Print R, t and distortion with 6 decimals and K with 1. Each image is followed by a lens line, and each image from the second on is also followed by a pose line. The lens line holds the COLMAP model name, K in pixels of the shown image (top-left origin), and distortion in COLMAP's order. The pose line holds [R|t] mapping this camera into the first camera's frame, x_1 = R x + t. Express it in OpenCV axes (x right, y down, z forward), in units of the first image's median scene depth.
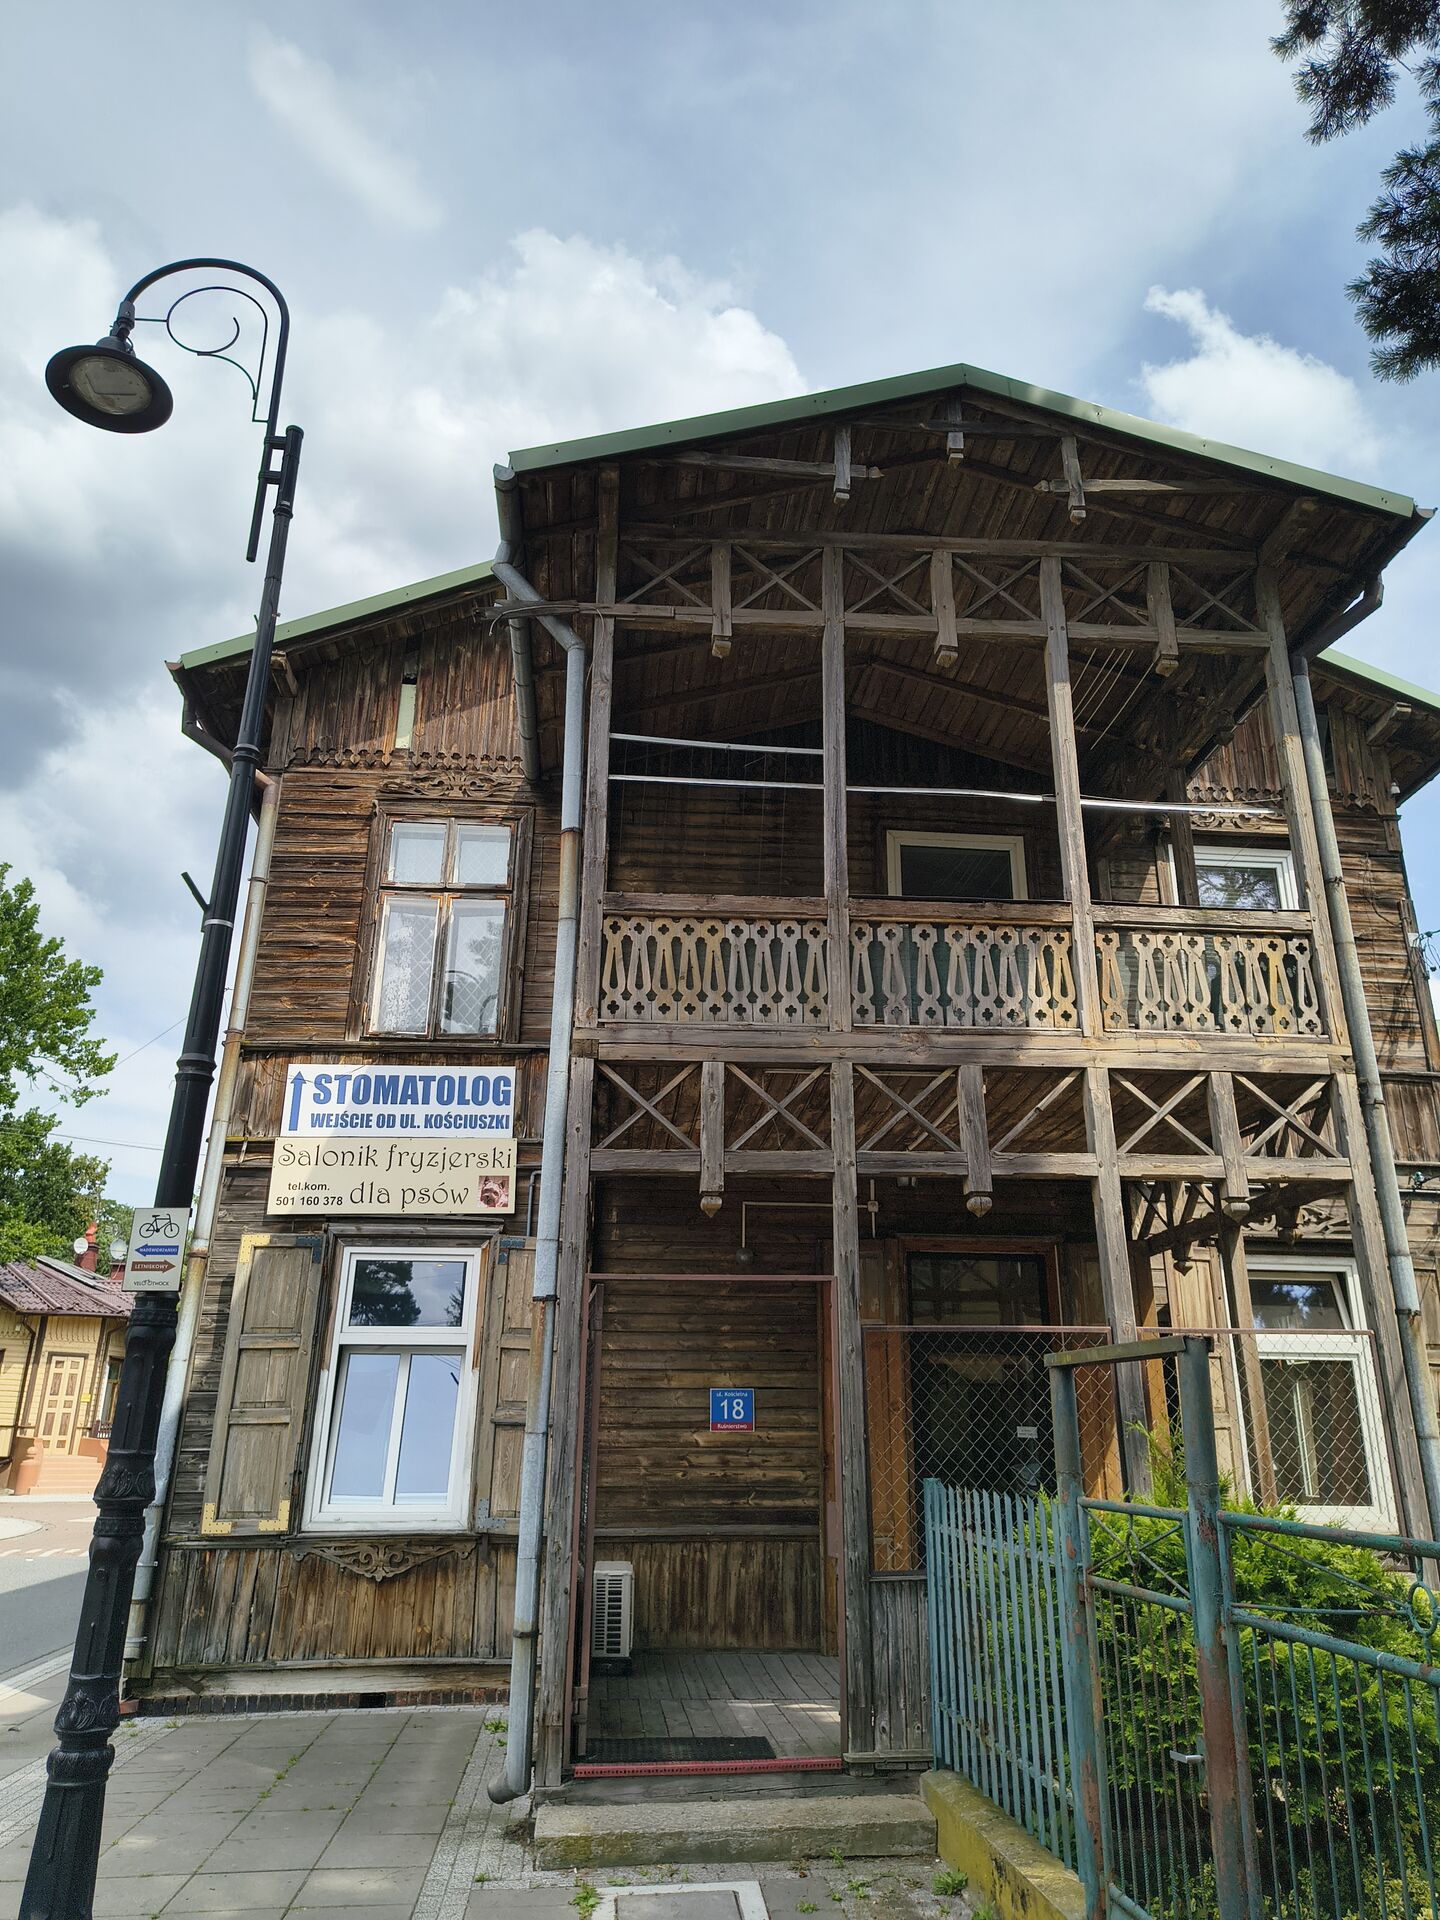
lens RADIAL K [[1293.3, 0, 716.3], [0, 1293.3, 951.6], [0, 0, 1]] dist [0.017968, -0.001820]
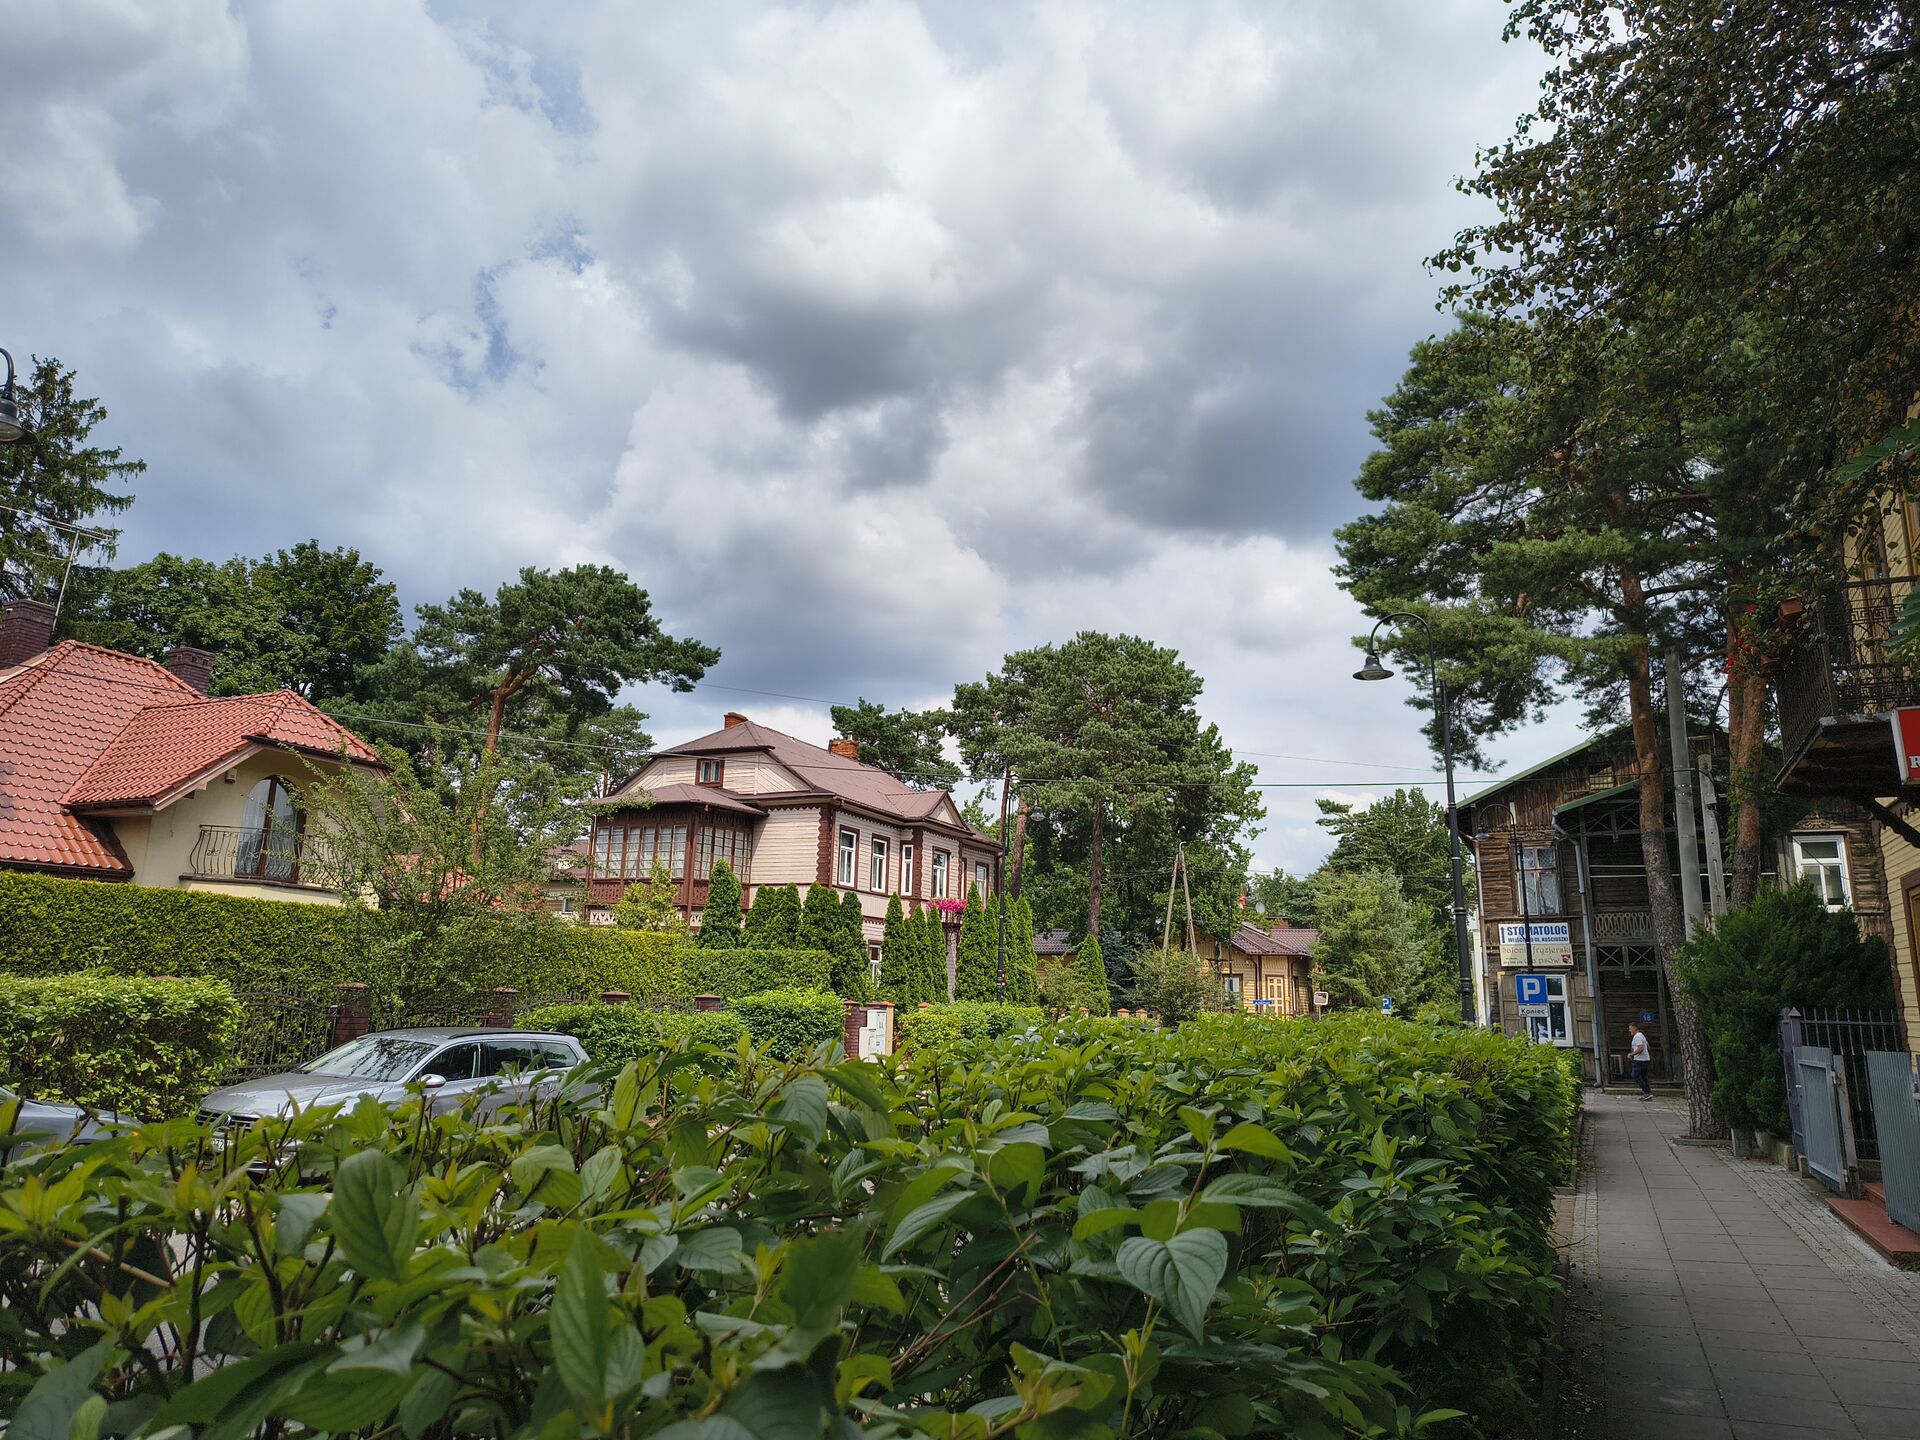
lens RADIAL K [[1293.3, 0, 947.8], [0, 1293.3, 727.6], [0, 0, 1]] dist [0.017968, -0.001820]
pose [[0.856201, -0.106659, -0.505513, 0.065021], [0.174349, 0.980710, 0.088377, -0.275453], [0.486336, -0.163804, 0.858281, -0.734277]]
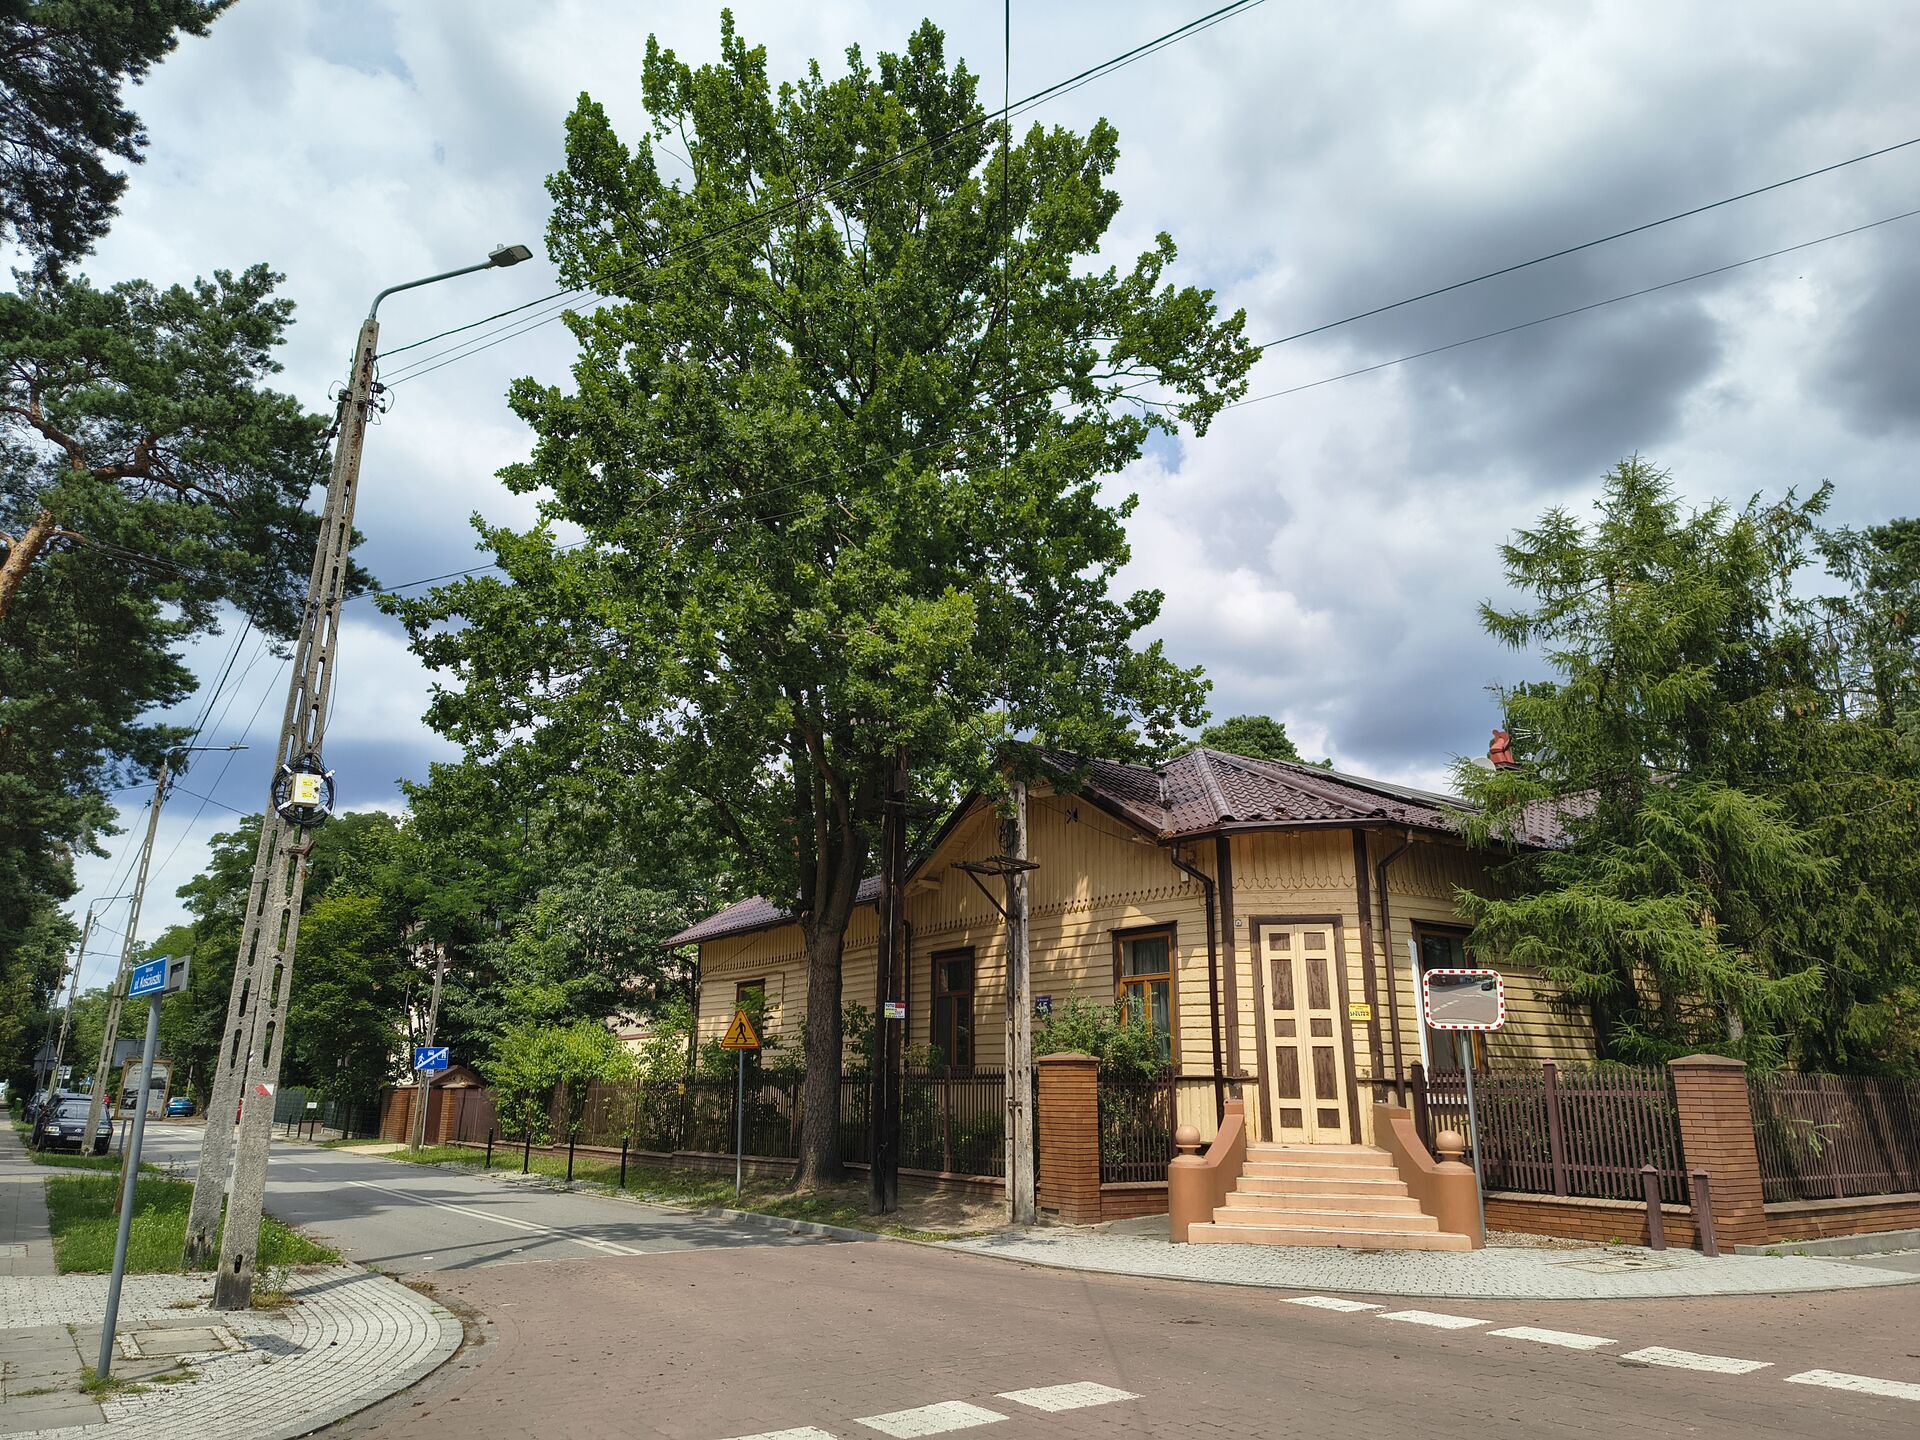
lens RADIAL K [[1293.3, 0, 962.8], [0, 1293.3, 722.9], [0, 0, 1]] dist [0.017968, -0.001820]
pose [[0.489817, -0.252825, -0.834361, -0.174355], [0.304328, 0.946411, -0.108120, 0.264759], [0.816984, -0.200961, 0.540510, 0.697308]]
